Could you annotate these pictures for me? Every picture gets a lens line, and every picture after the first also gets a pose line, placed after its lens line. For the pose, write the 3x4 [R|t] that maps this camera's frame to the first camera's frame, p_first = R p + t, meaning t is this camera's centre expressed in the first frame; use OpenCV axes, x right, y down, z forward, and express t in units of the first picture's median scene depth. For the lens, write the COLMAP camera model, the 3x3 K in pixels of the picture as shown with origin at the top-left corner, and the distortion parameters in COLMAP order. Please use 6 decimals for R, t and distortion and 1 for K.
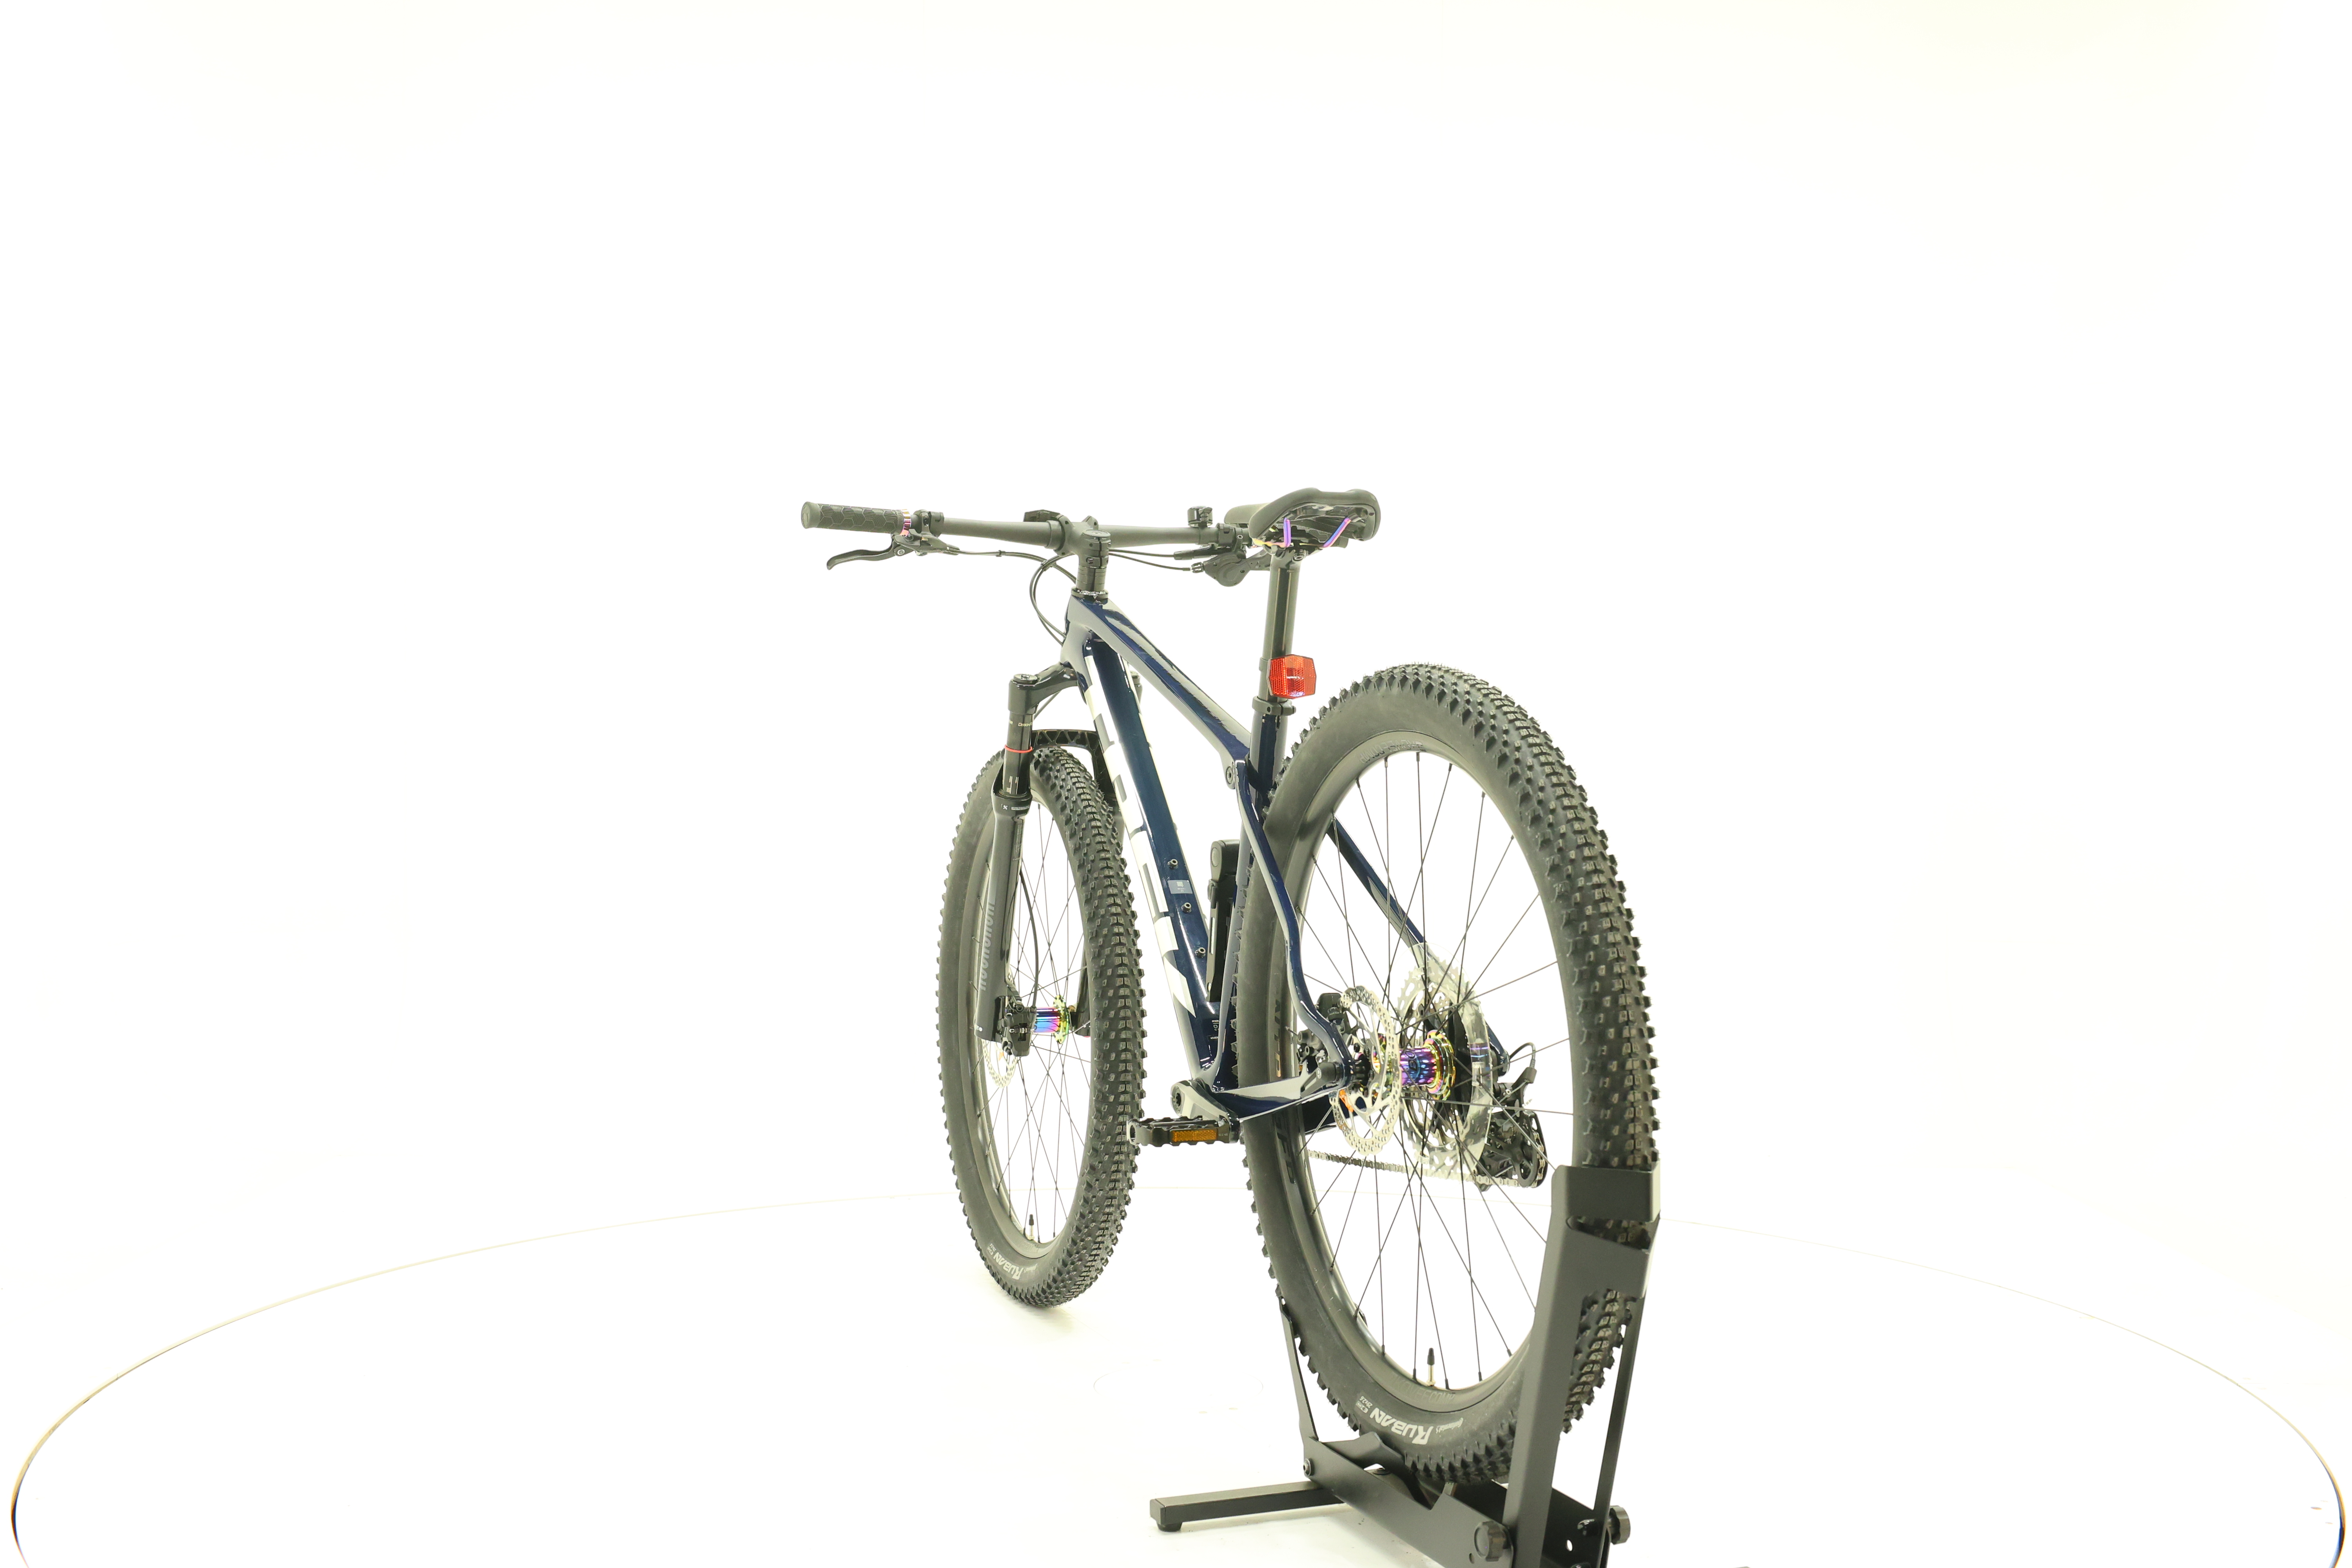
lens RADIAL K [[2530.4, 0, 1172.5], [0, 2530.4, 776.1], [0, 0, 1]] dist [0.007577, 0.000000]
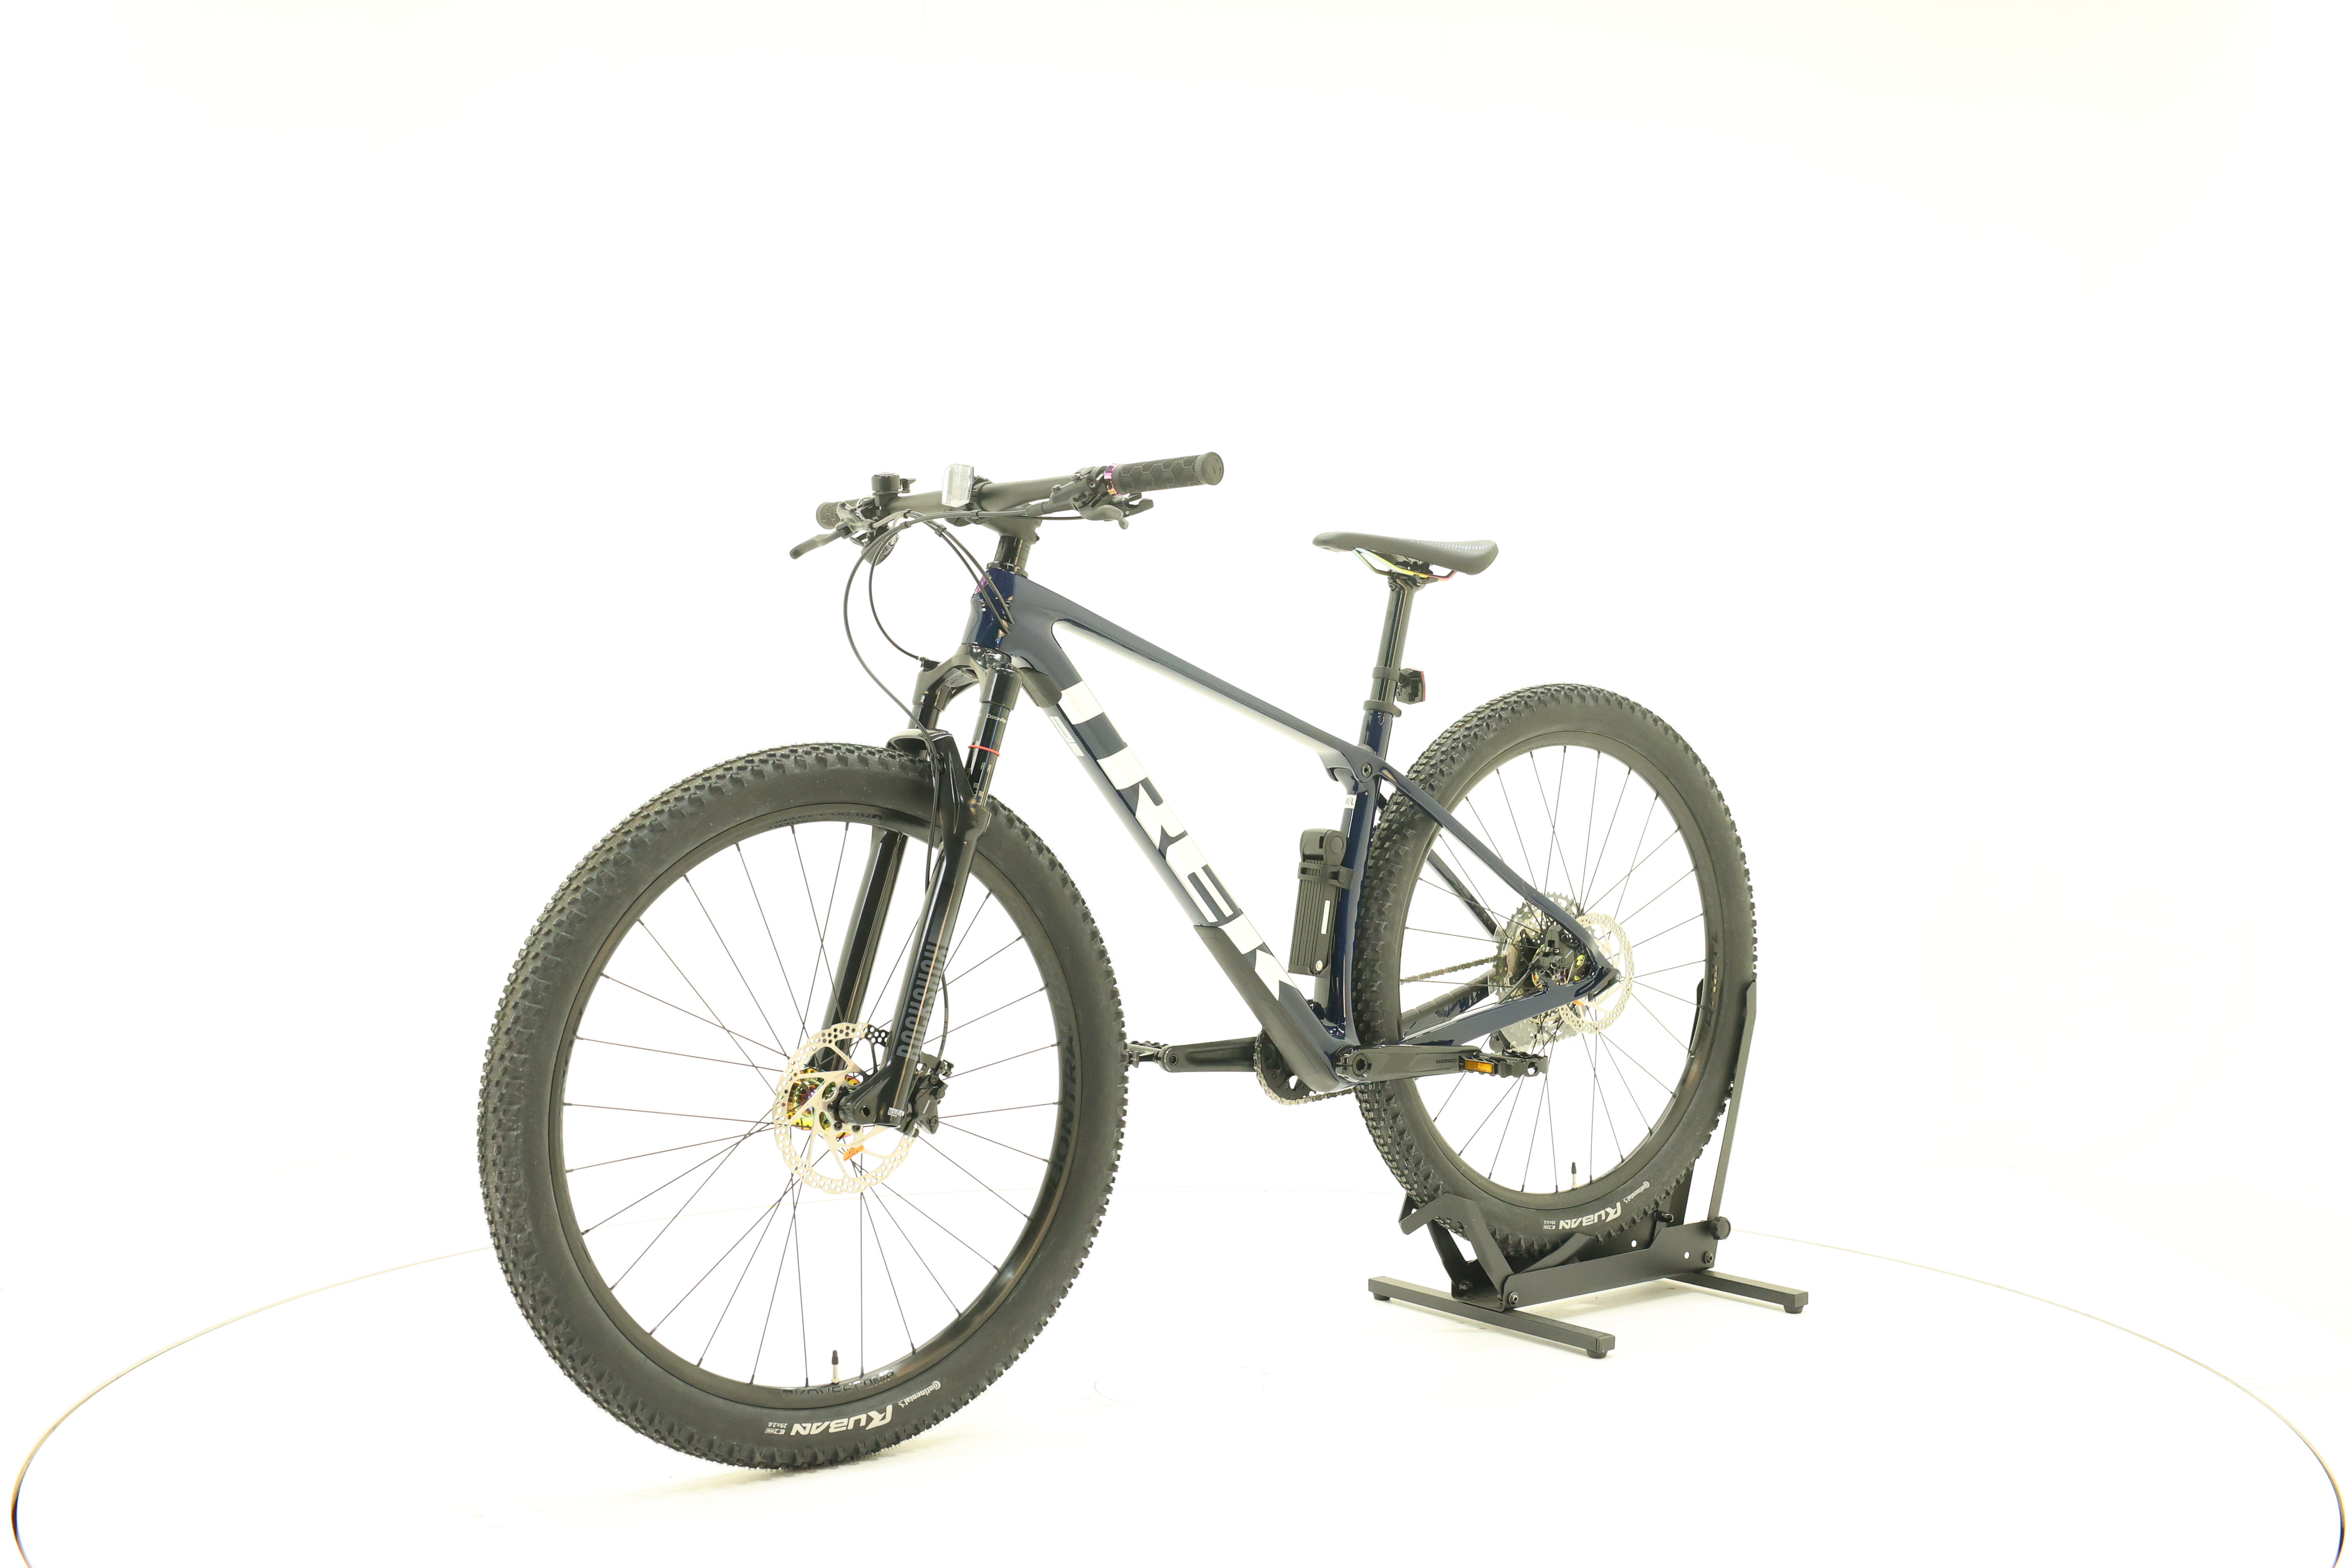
lens RADIAL K [[2530.4, 0, 1174.8], [0, 2530.4, 787.1], [0, 0, 1]] dist [0.007577, 0.000000]
pose [[-0.281145, -0.027915, 0.959259, -0.903755], [0.013891, 0.999354, 0.033153, -0.027169], [-0.959565, 0.022646, -0.280575, 1.214884]]
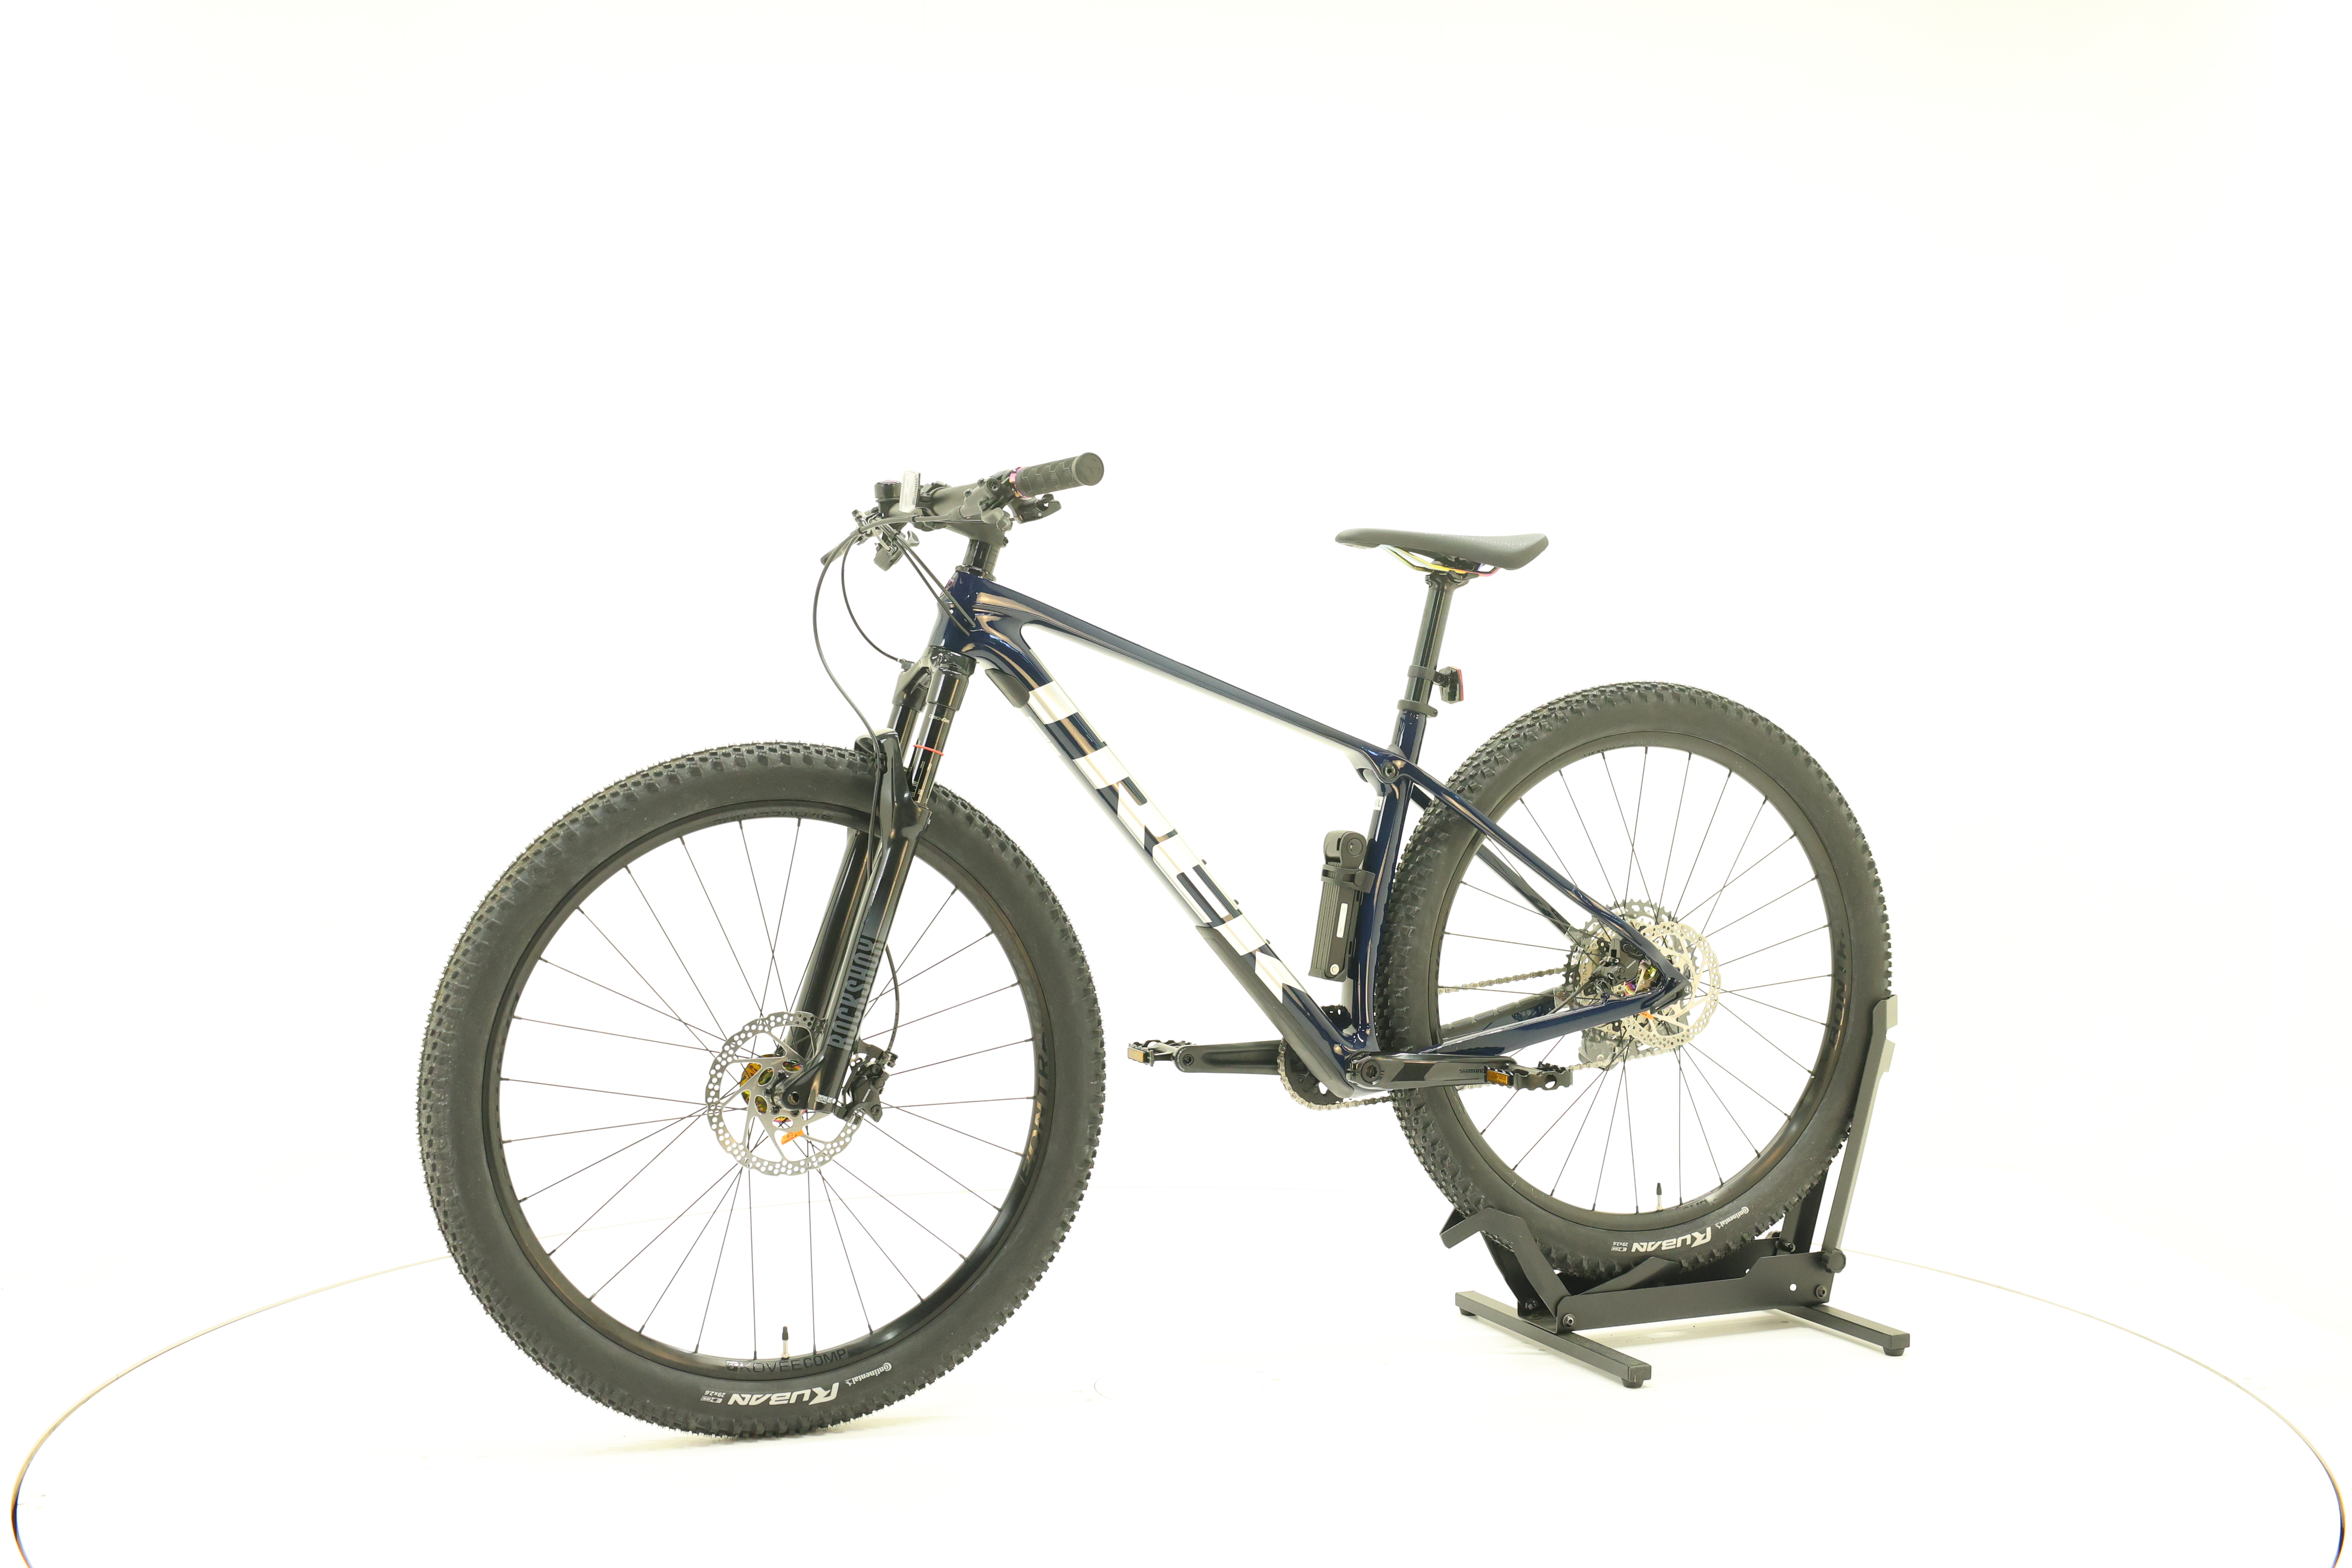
lens RADIAL K [[2530.4, 0, 1181.1], [0, 2530.4, 785.4], [0, 0, 1]] dist [0.007577, 0.000000]
pose [[-0.023586, -0.026812, 0.999362, -0.942902], [0.015734, 0.999507, 0.027187, -0.022200], [-0.999598, 0.016365, -0.023152, 0.969106]]
